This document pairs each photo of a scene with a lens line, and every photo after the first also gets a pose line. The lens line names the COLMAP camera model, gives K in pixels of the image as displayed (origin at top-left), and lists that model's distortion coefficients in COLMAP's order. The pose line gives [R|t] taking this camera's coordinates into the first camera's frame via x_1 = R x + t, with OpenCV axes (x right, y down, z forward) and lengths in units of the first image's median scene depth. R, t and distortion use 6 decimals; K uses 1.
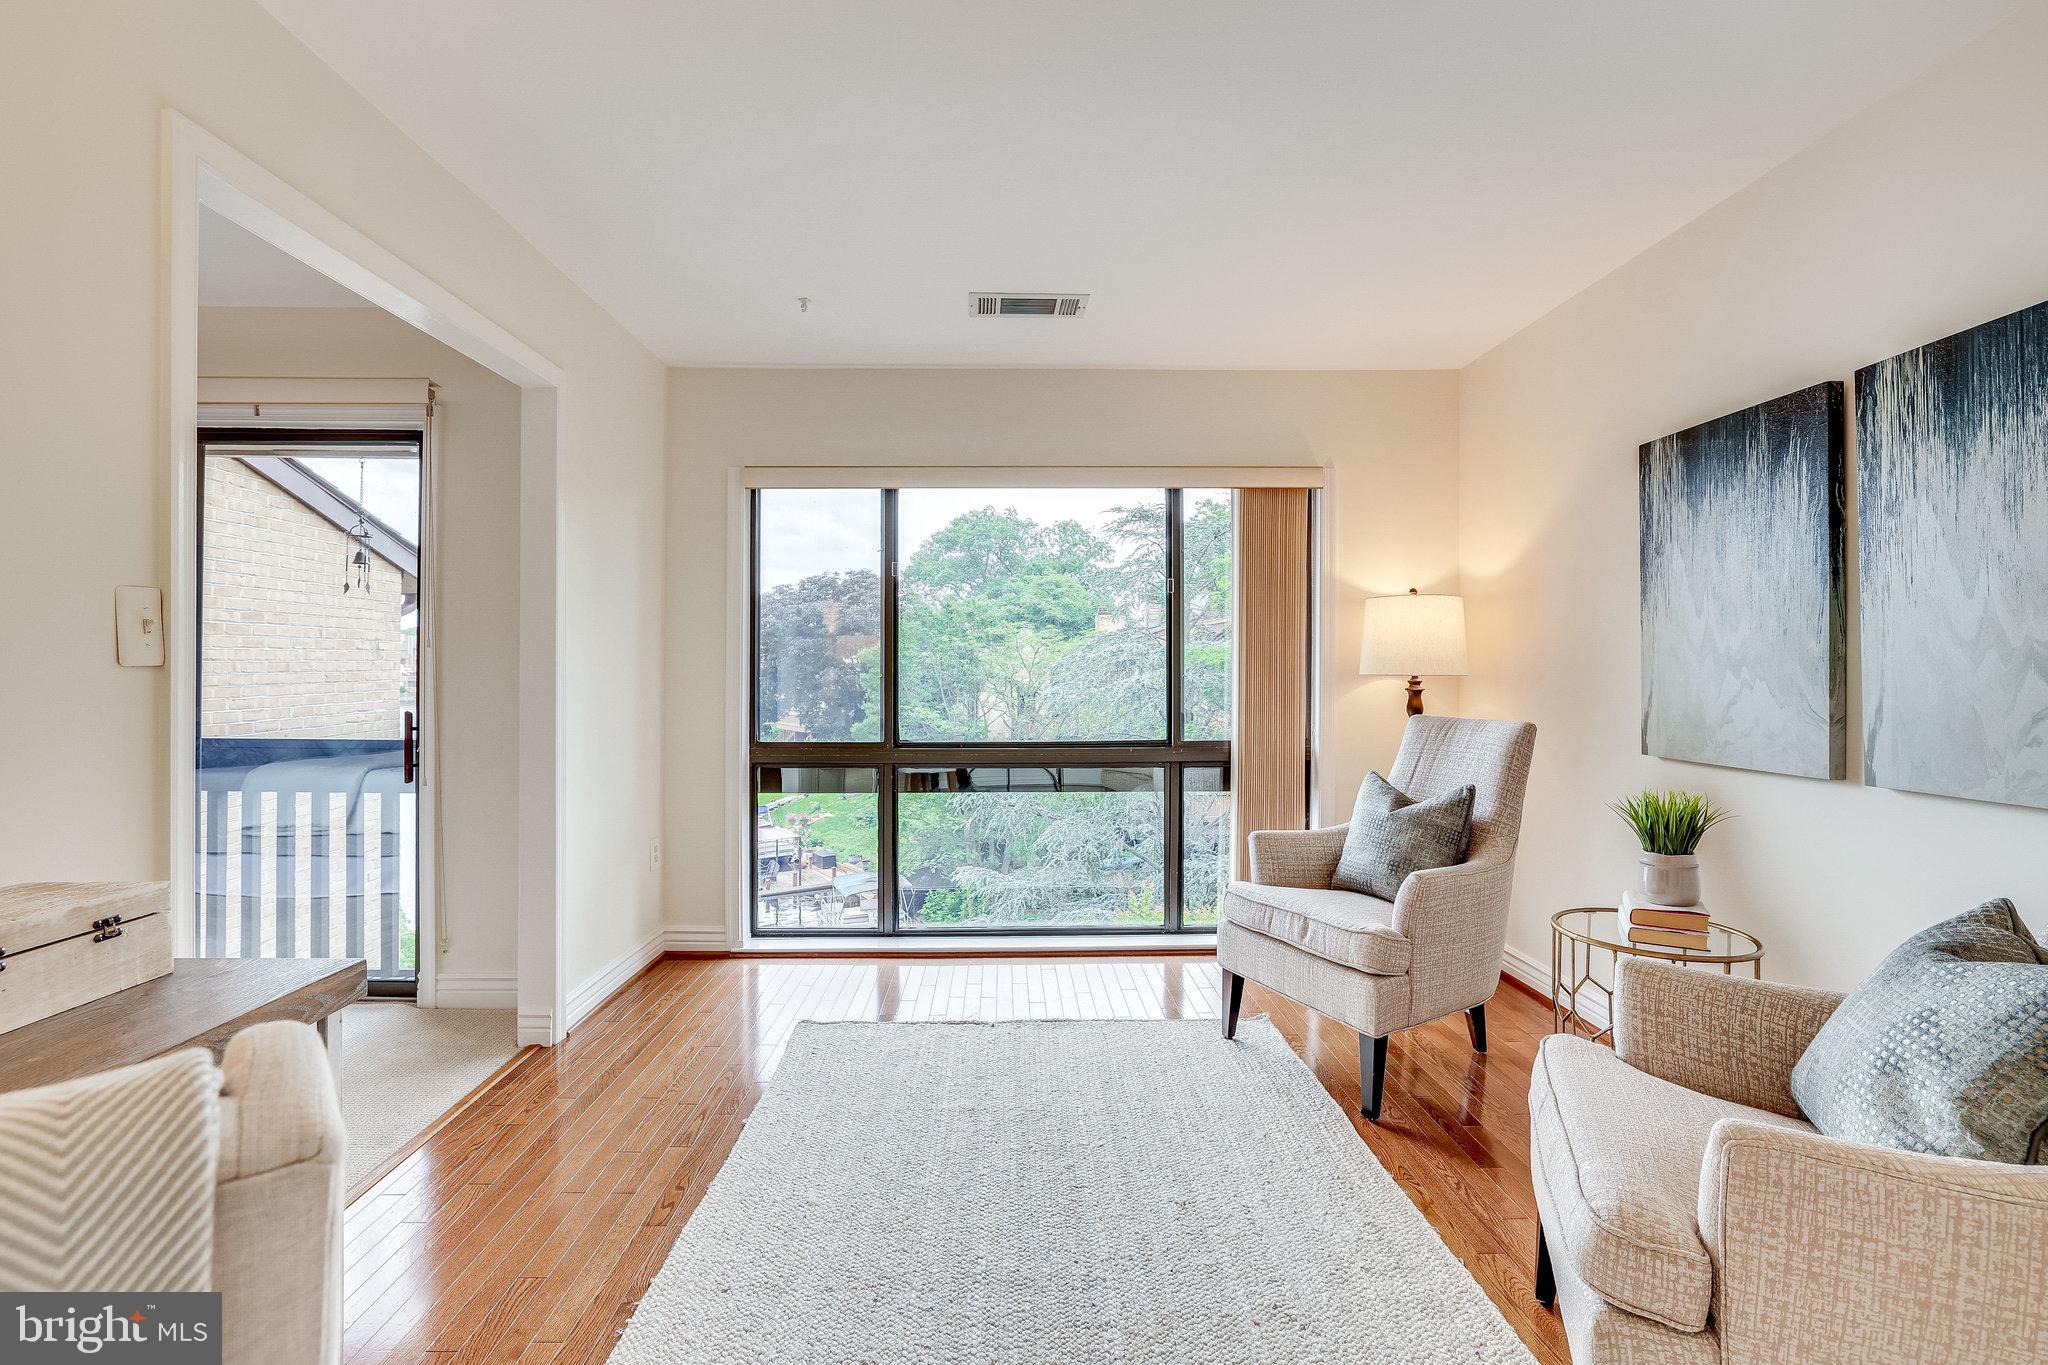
lens RADIAL K [[896.9, 0, 1023.8], [0, 896.9, 678.1], [0, 0, 1]] dist [-0.001788, -0.000155]
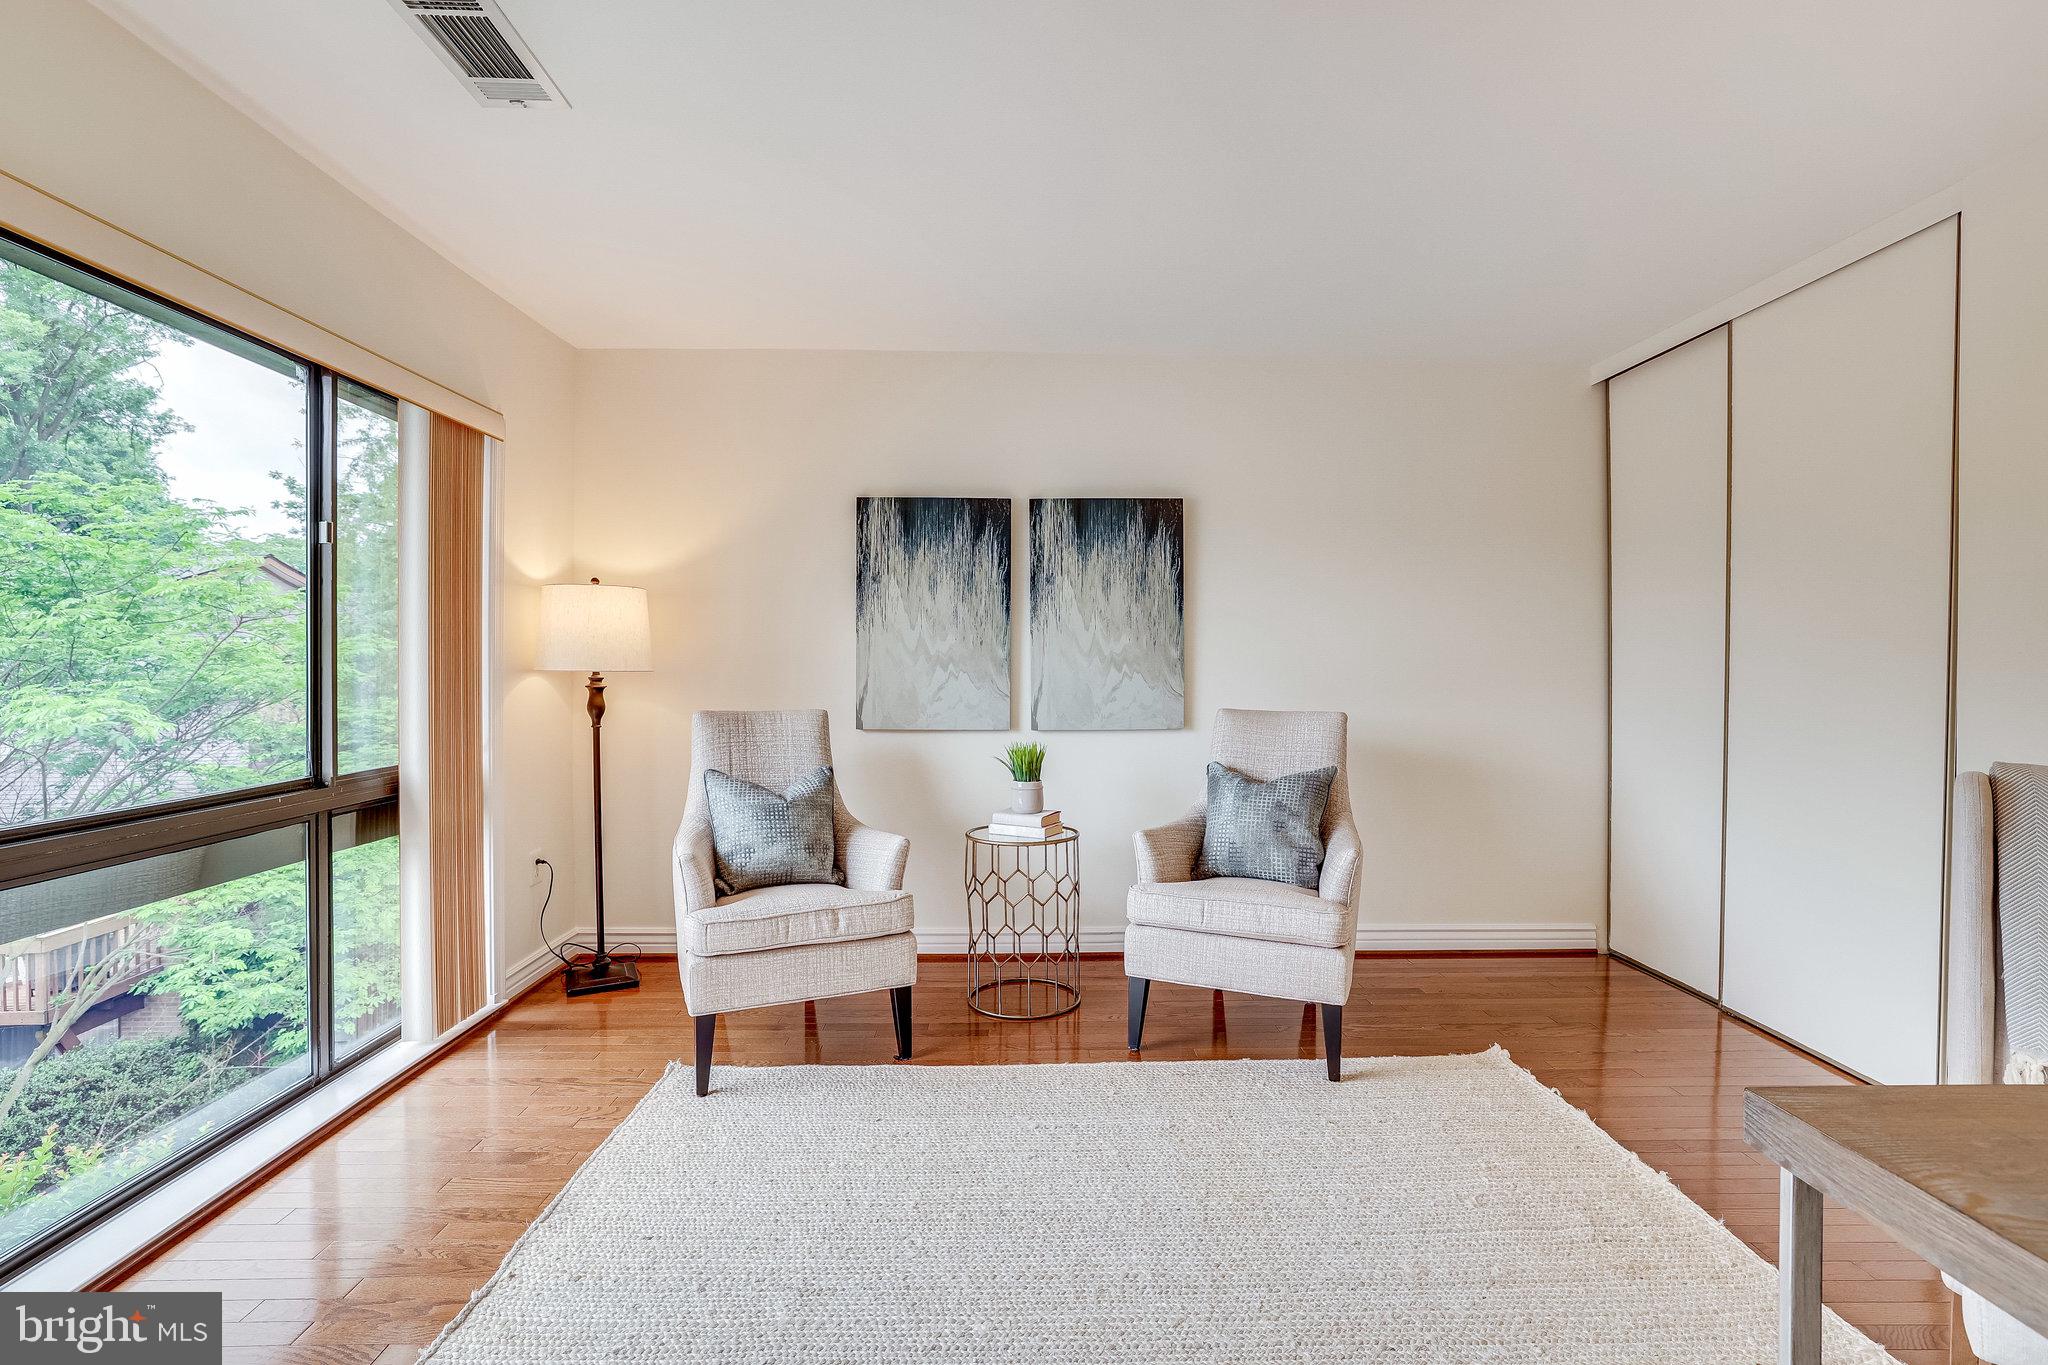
lens RADIAL K [[953.9, 0, 1024.0], [0, 953.9, 682.5], [0, 0, 1]] dist [-0.018039, 0.000034]
pose [[0.008391, -0.018350, 0.999796, -0.748111], [0.007300, 0.999806, 0.018289, -0.008949], [-0.999938, 0.007145, 0.008523, 0.762373]]
